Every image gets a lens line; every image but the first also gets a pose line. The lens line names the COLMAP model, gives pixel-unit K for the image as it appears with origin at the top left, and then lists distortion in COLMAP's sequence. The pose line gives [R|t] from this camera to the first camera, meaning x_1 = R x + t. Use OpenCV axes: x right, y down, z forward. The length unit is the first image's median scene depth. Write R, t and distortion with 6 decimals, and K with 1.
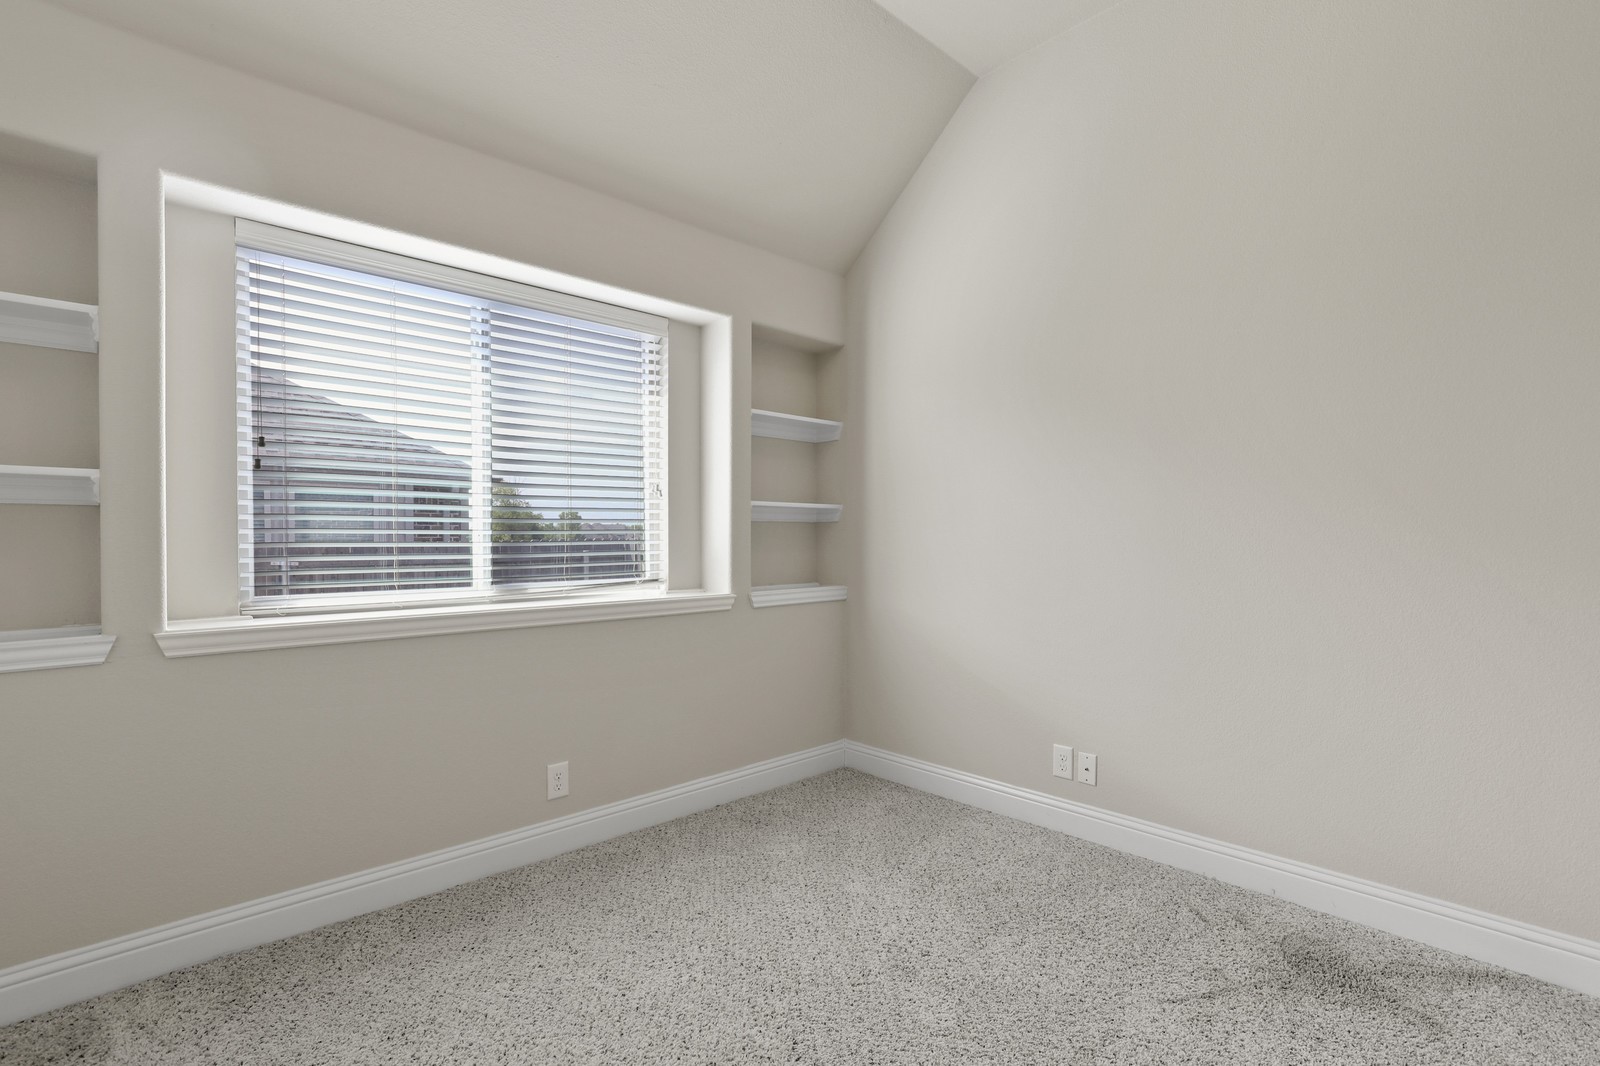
lens RADIAL K [[757.4, 0, 810.9], [0, 757.4, 543.2], [0, 0, 1]] dist [-0.010983, 0.003762]
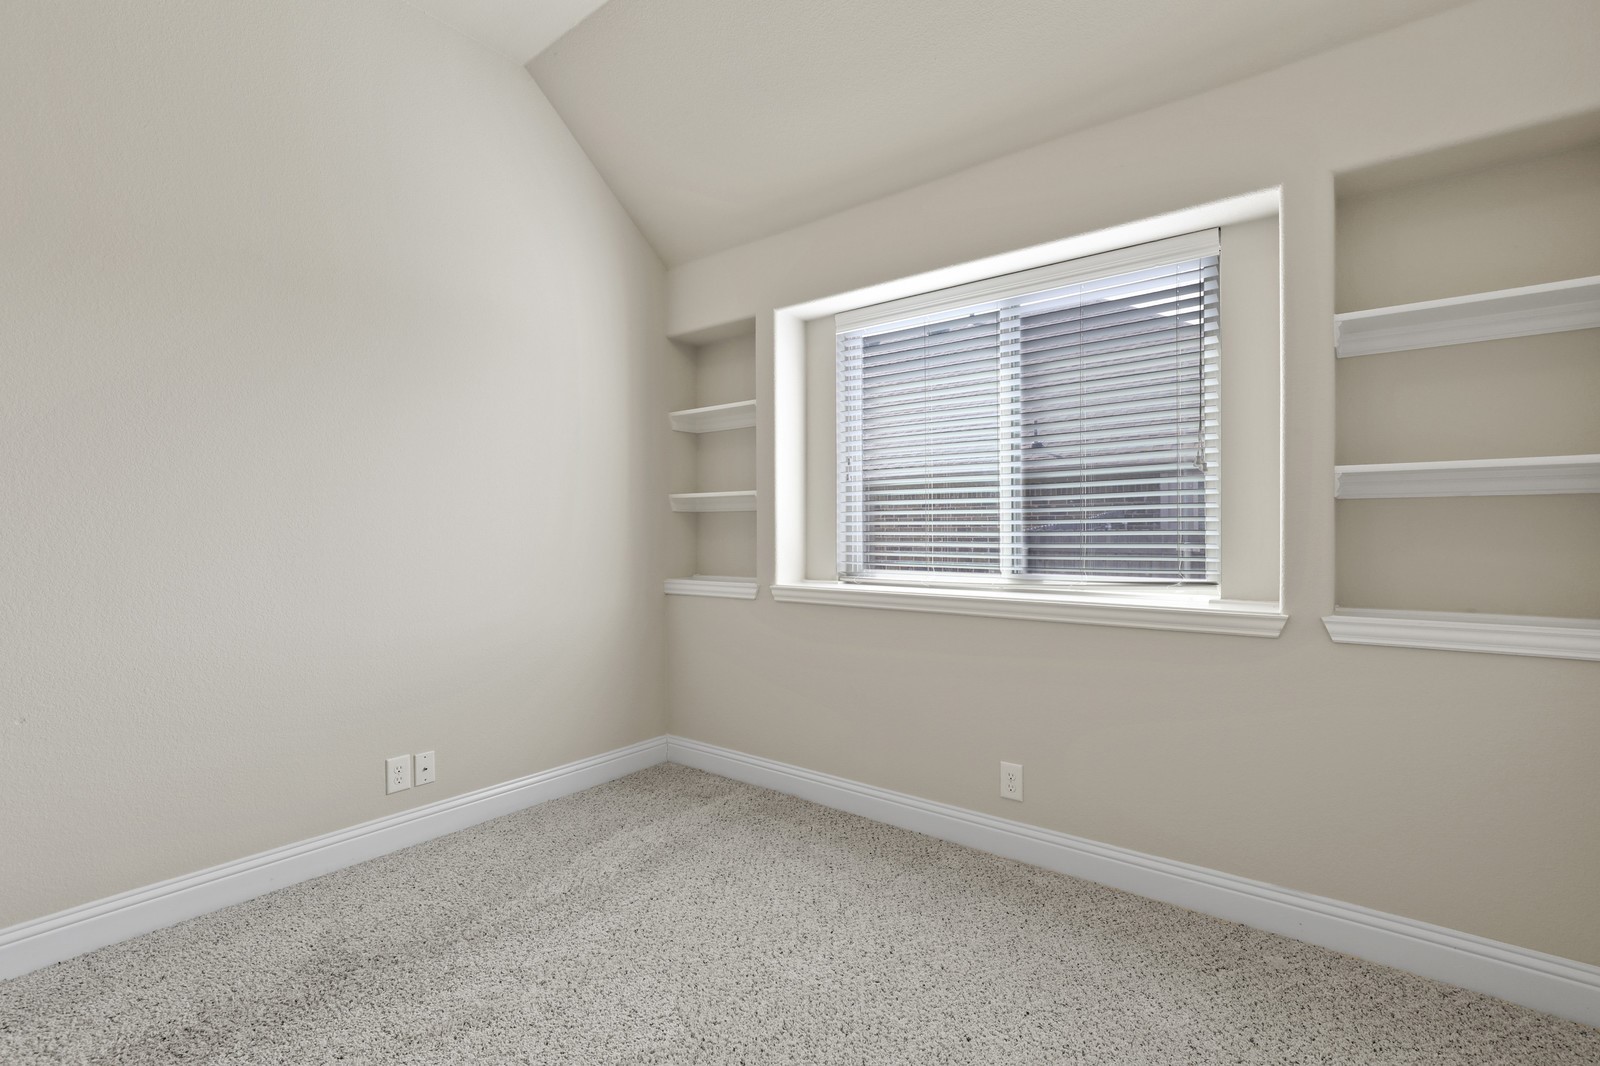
lens RADIAL K [[757.4, 0, 803.9], [0, 757.4, 521.6], [0, 0, 1]] dist [-0.010983, 0.003762]
pose [[0.119301, -0.011148, -0.992795, 0.560907], [-0.005446, 0.999915, -0.011882, -0.001454], [0.992843, 0.006825, 0.119231, 0.595913]]
